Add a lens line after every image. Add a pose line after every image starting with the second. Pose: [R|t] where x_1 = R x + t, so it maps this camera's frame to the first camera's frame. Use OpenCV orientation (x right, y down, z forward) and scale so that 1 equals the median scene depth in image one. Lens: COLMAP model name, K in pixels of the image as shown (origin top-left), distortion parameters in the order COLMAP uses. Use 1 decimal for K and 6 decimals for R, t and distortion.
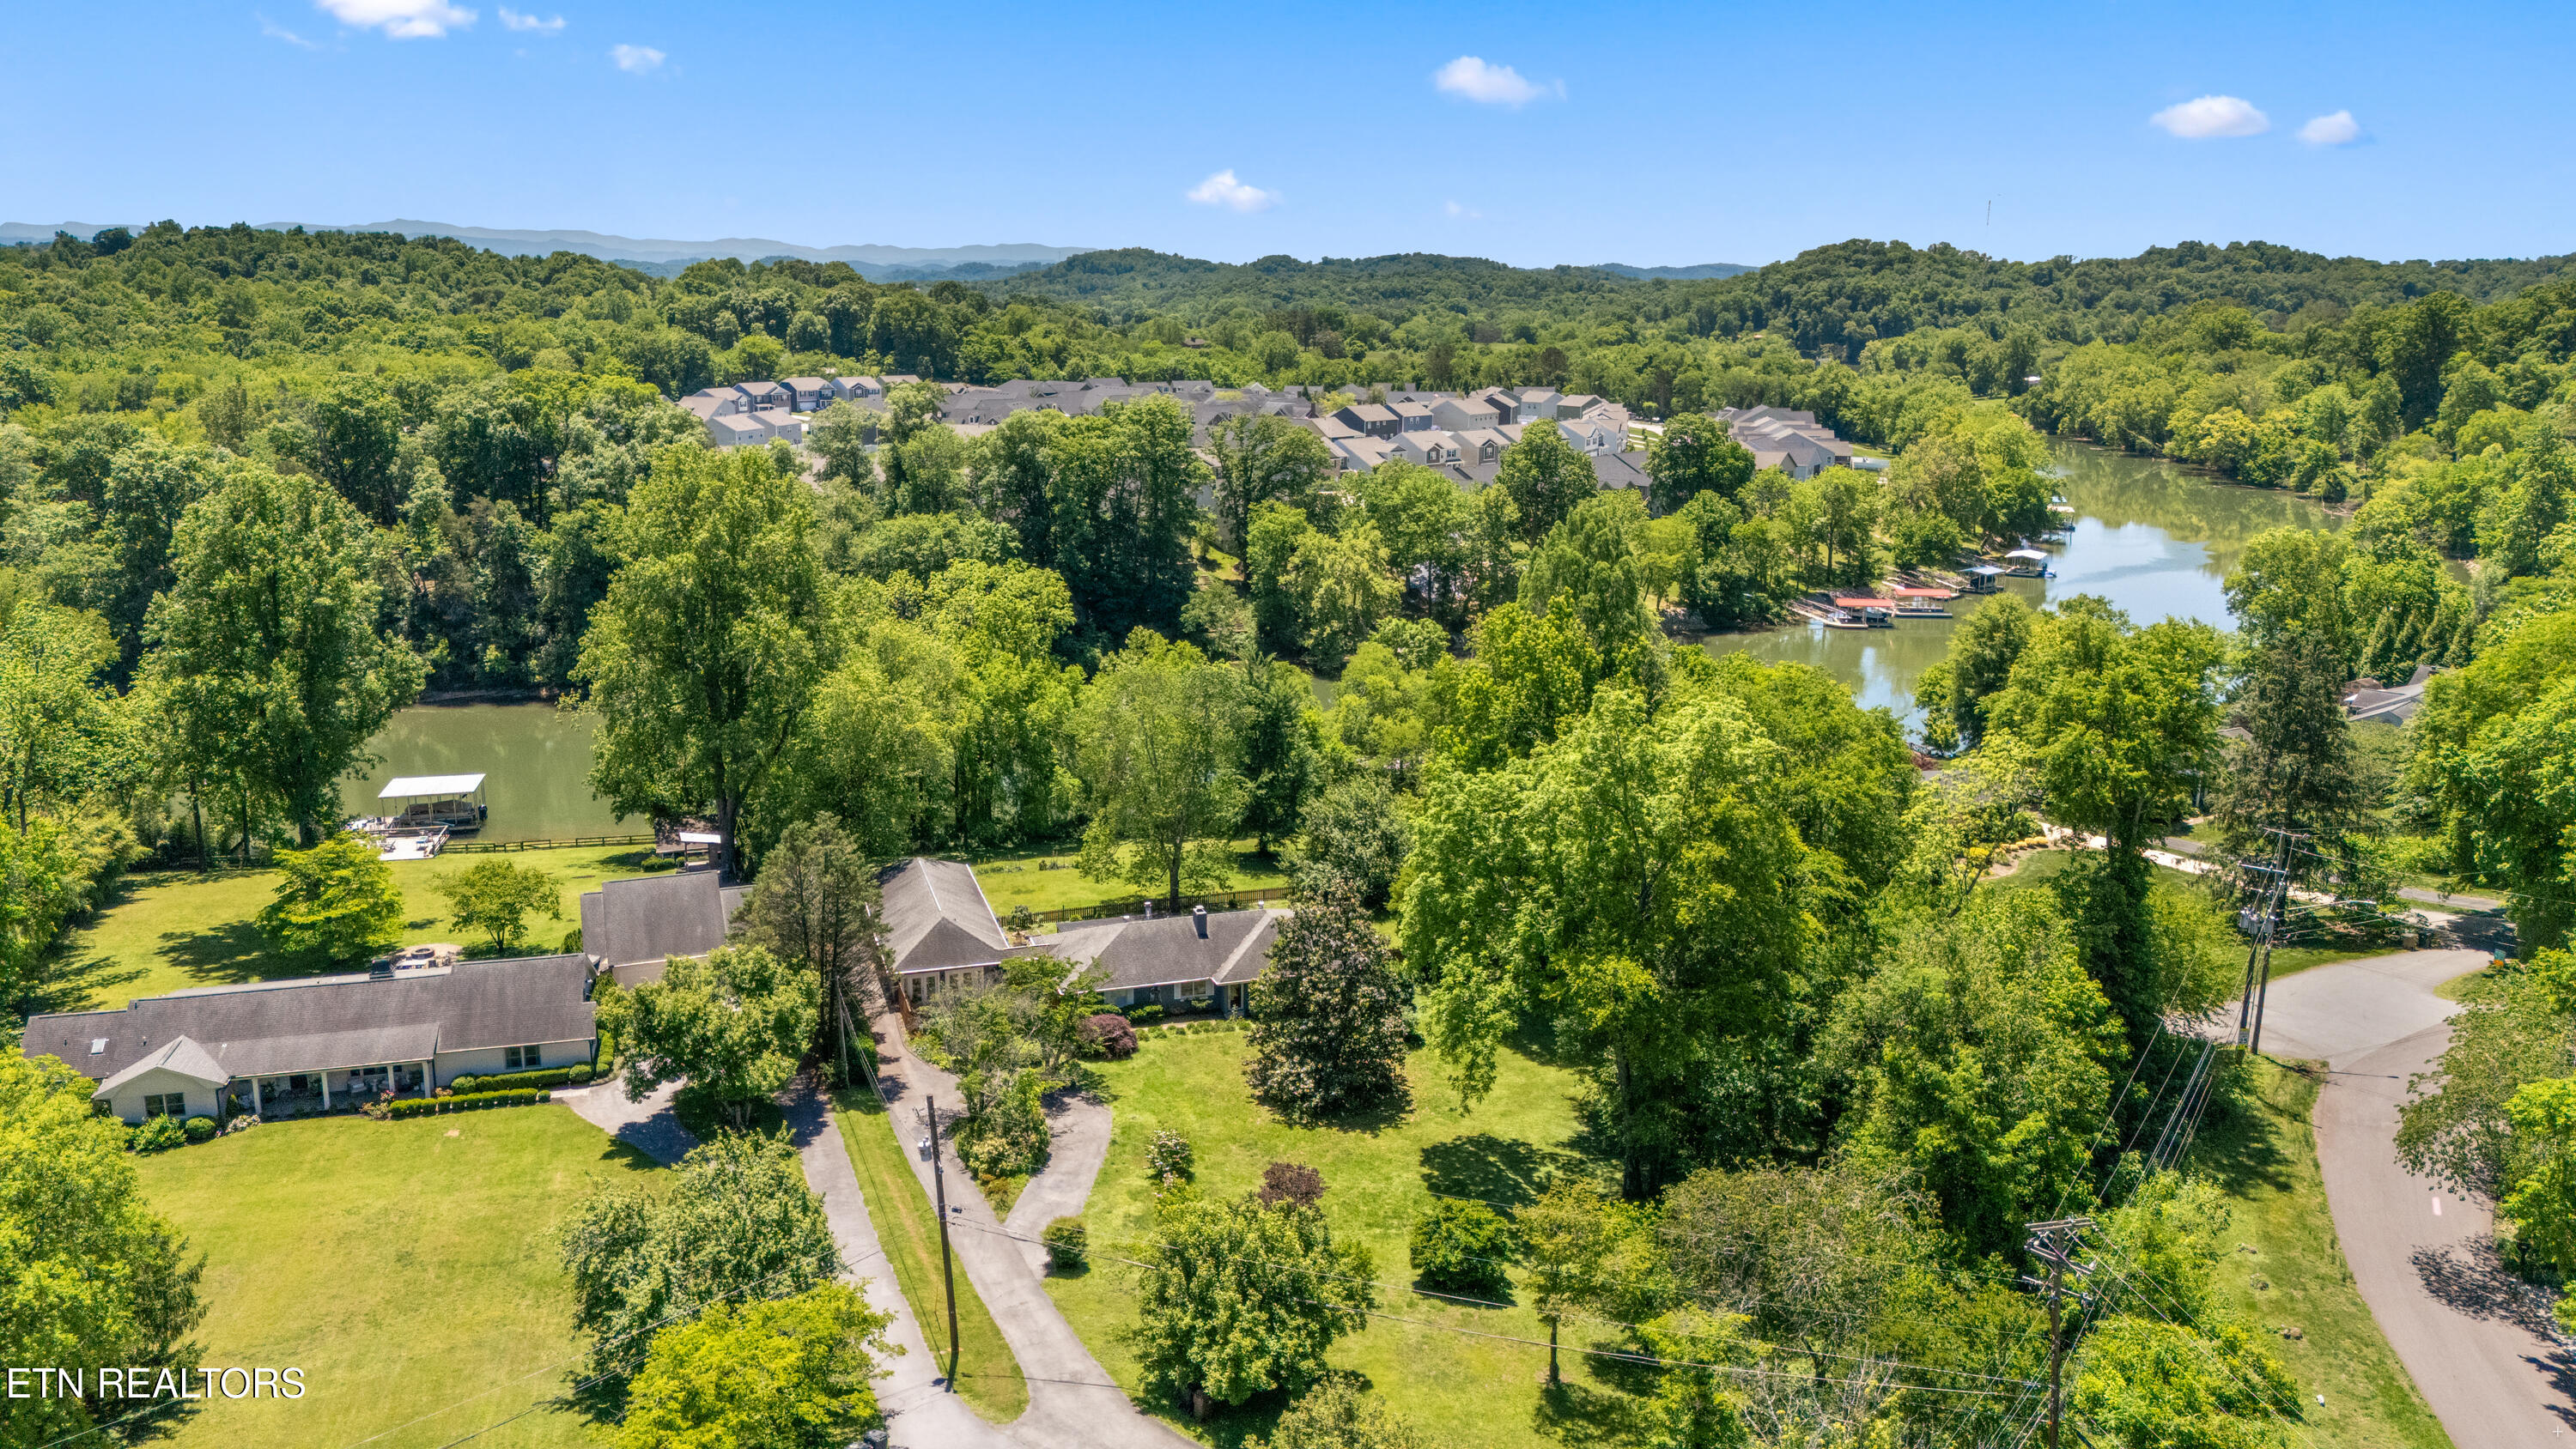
lens RADIAL K [[1898.6, 0, 1280.5], [0, 1898.6, 726.8], [0, 0, 1]] dist [0.083272, -0.080443]
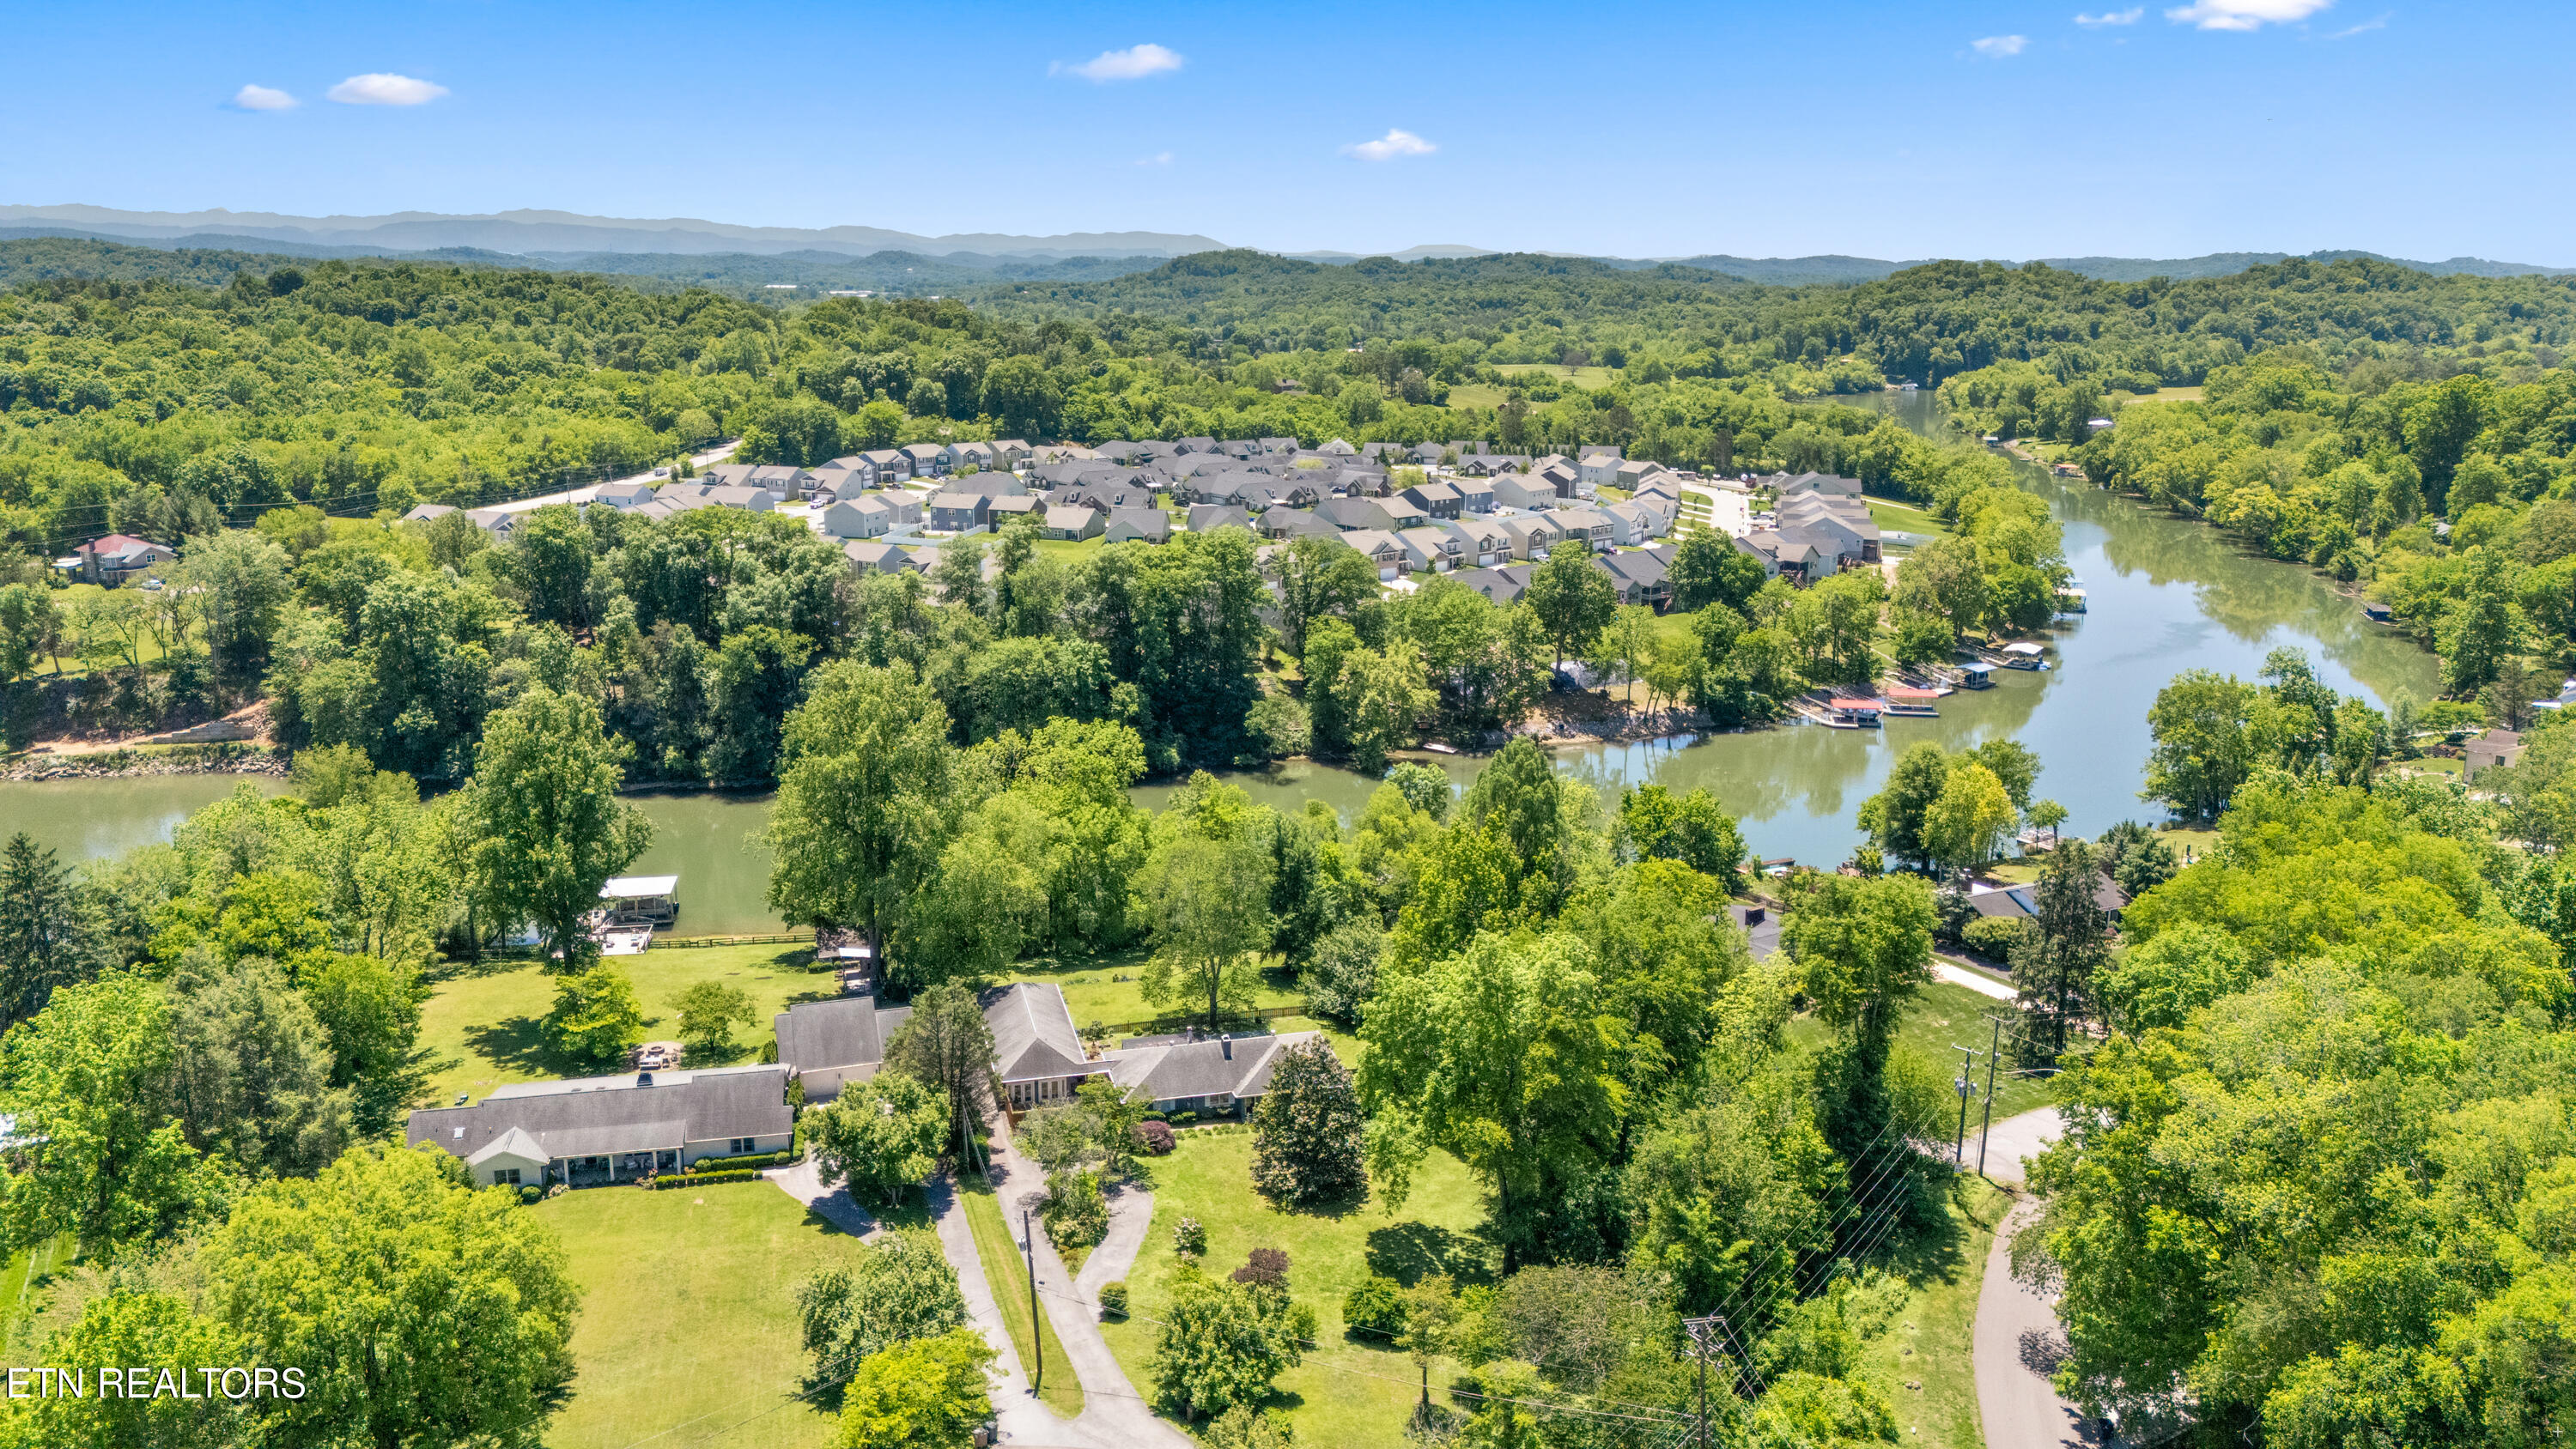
lens RADIAL K [[1898.6, 0, 1281.4], [0, 1898.6, 733.3], [0, 0, 1]] dist [0.083272, -0.080443]
pose [[0.998565, 0.015162, -0.051367, 0.047833], [-0.014611, 0.999832, 0.011085, -0.103018], [0.051526, -0.010319, 0.998618, -0.261409]]
